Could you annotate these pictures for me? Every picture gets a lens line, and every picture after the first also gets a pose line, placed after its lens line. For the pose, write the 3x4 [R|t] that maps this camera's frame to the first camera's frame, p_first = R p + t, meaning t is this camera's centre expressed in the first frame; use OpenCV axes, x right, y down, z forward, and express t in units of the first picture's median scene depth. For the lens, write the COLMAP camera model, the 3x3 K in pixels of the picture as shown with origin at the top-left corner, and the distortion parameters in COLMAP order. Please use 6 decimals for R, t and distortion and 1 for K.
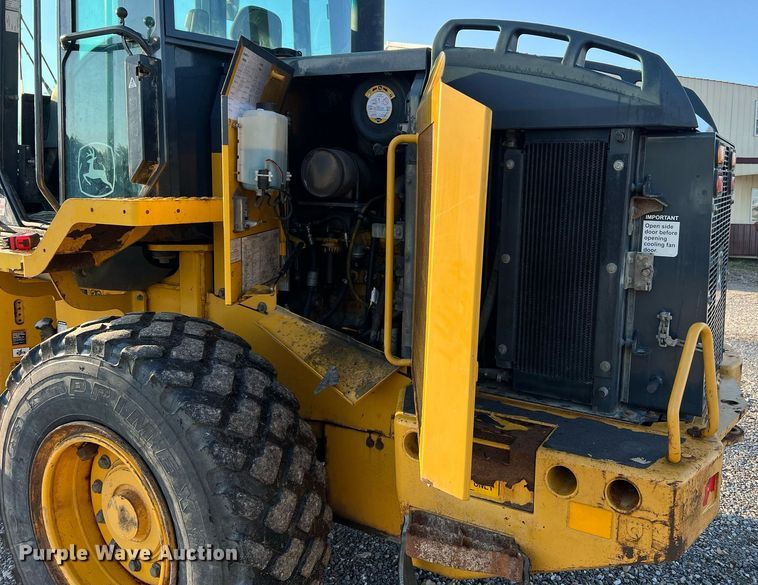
lens RADIAL K [[686.2, 0, 378.2], [0, 686.2, 249.6], [0, 0, 1]] dist [-0.014562, -0.003692]
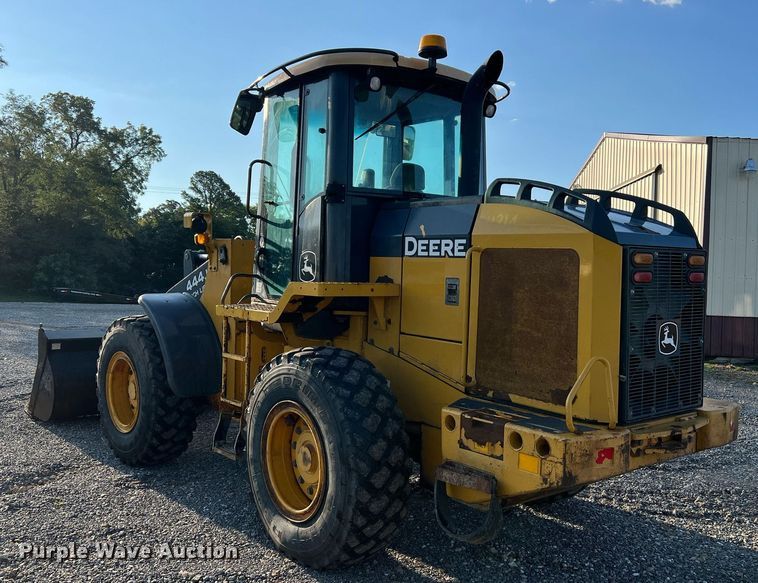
lens RADIAL K [[686.2, 0, 378.2], [0, 686.2, 248.6], [0, 0, 1]] dist [-0.014562, -0.003692]
pose [[0.945084, 0.011003, -0.326642, 0.455774], [-0.055103, 0.990490, -0.126066, 0.068771], [0.322149, 0.137142, 0.936703, -0.819500]]
